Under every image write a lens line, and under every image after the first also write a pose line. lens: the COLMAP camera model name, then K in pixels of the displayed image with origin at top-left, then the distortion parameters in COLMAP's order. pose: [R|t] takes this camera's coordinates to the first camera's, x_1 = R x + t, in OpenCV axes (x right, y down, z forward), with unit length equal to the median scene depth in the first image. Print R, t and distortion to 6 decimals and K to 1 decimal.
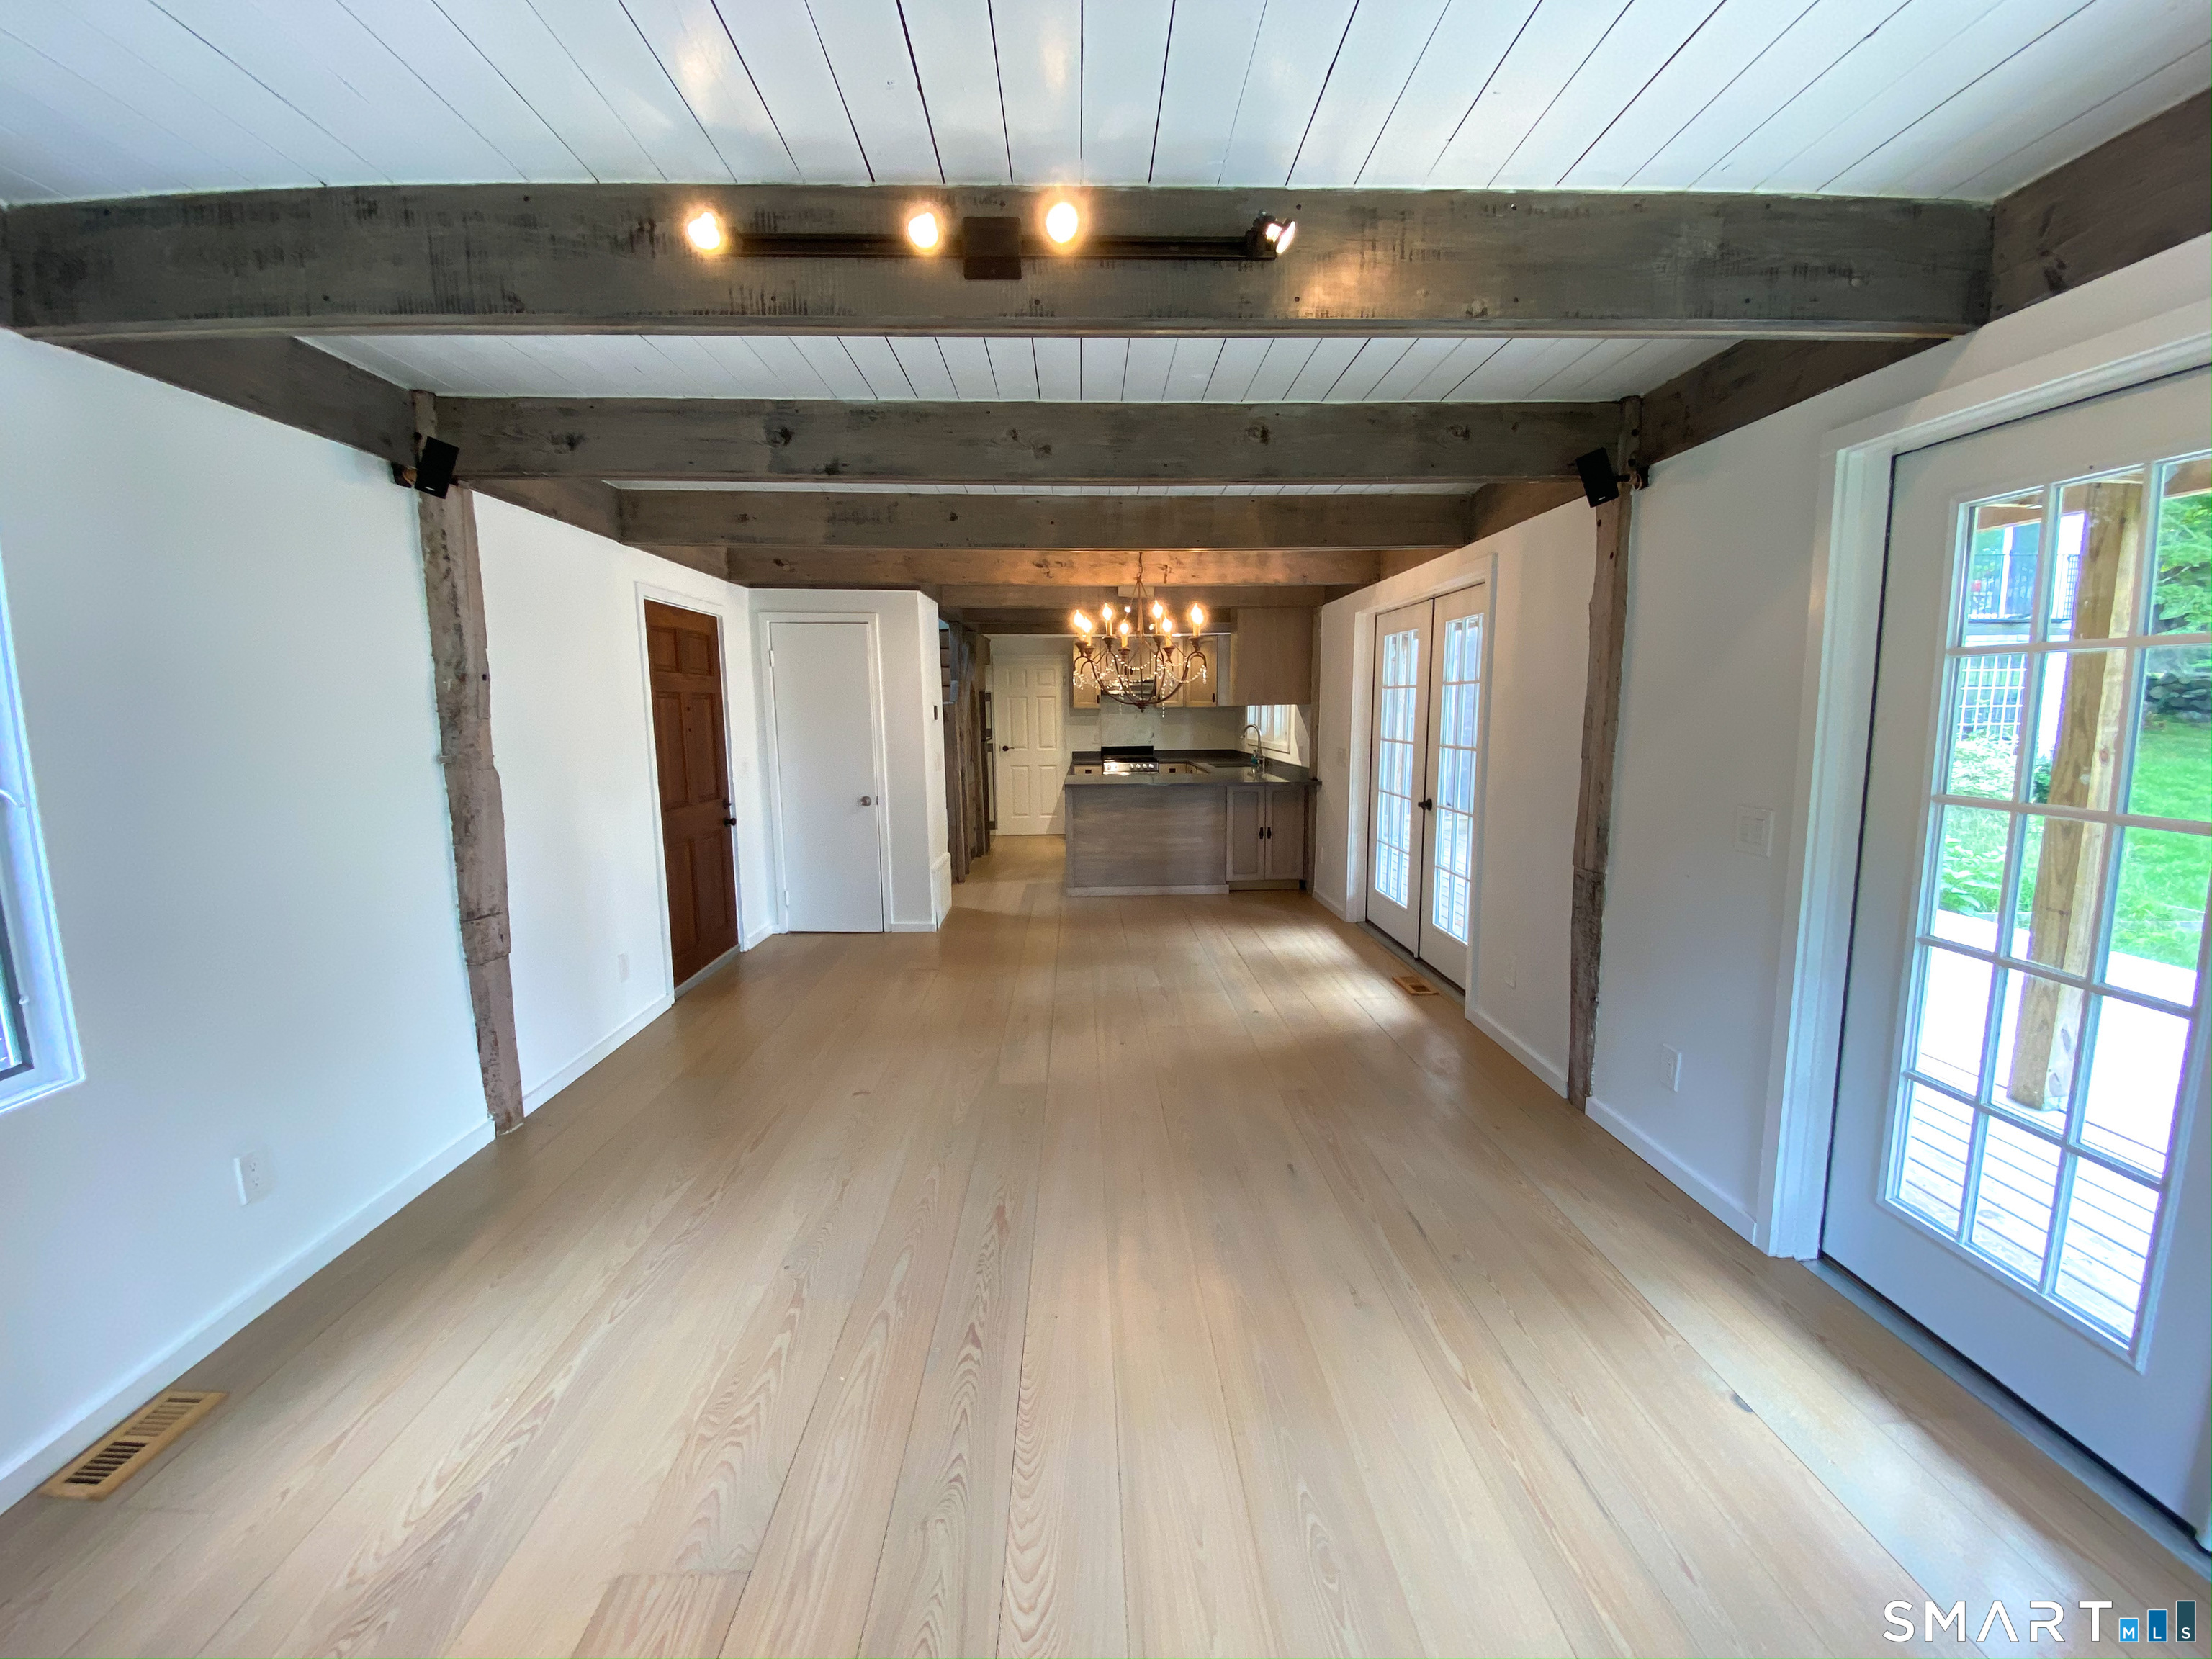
lens RADIAL K [[900.1, 0, 1107.5], [0, 900.1, 825.5], [0, 0, 1]] dist [-0.003968, -0.000311]
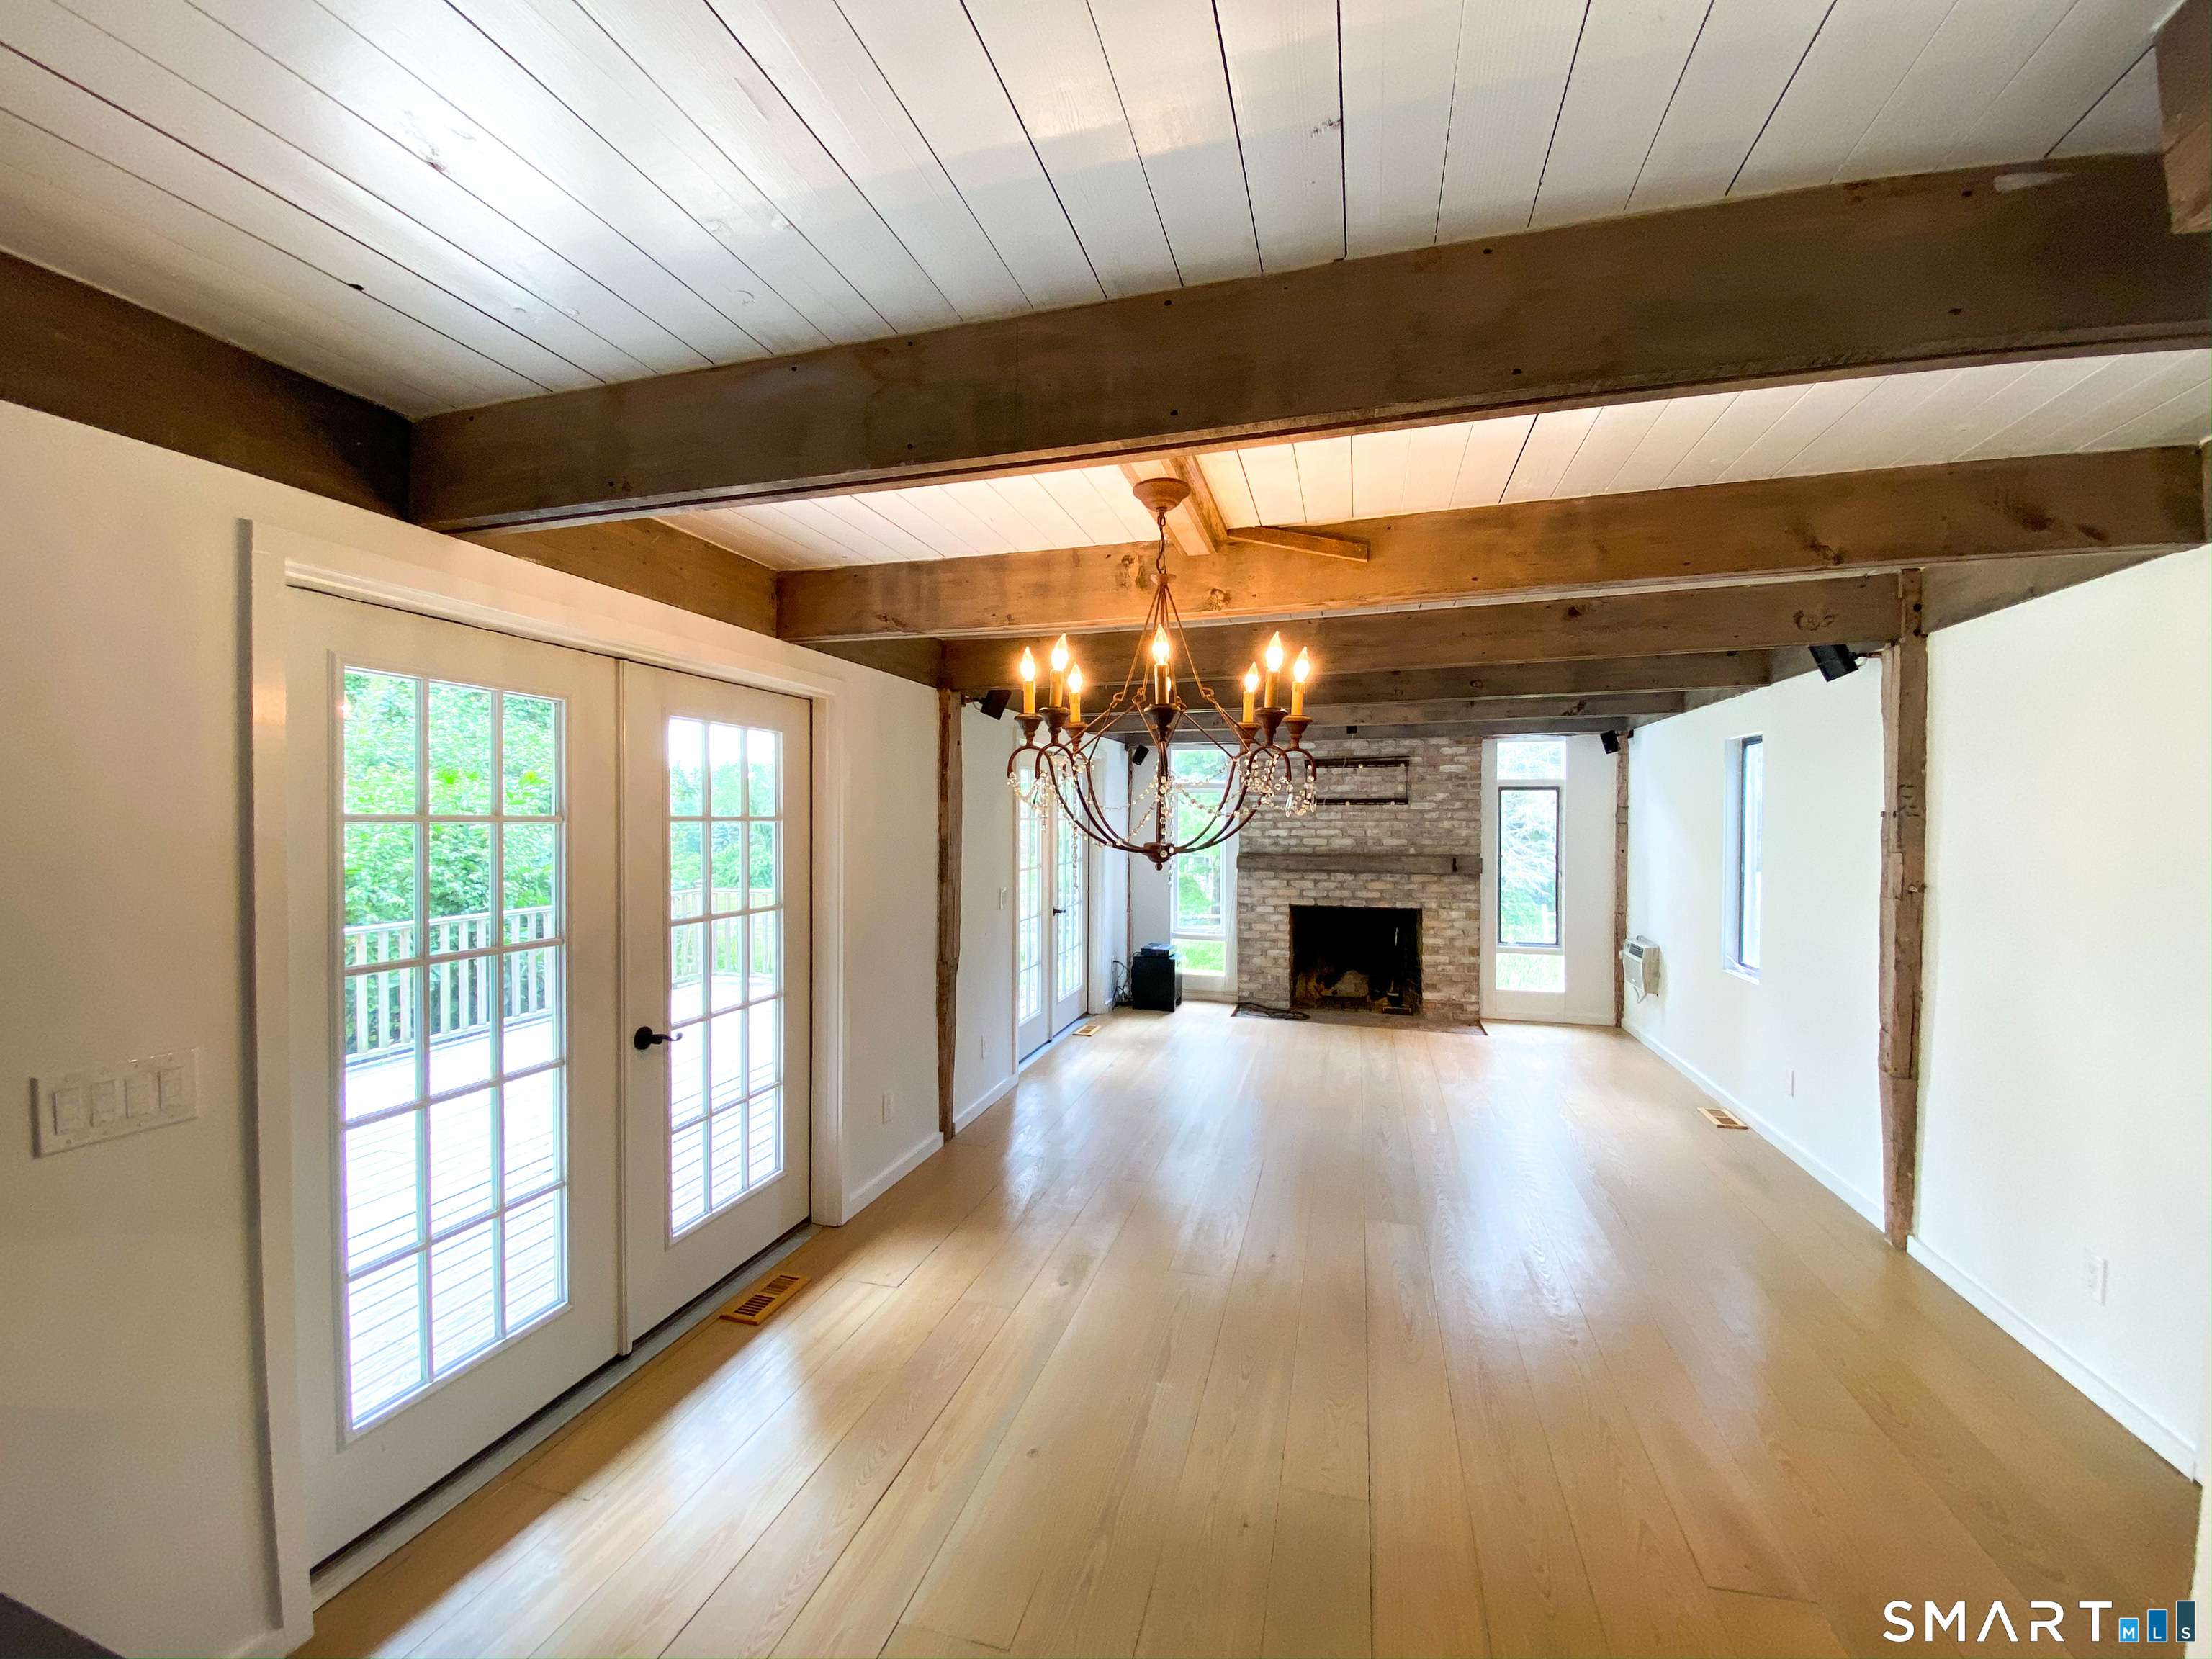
lens RADIAL K [[900.1, 0, 1112.0], [0, 900.1, 832.5], [0, 0, 1]] dist [-0.003968, -0.000311]
pose [[-0.957085, 0.026548, 0.288588, -0.078389], [0.067346, 0.988909, 0.132377, -0.217045], [-0.281872, 0.146131, -0.948258, 1.542690]]
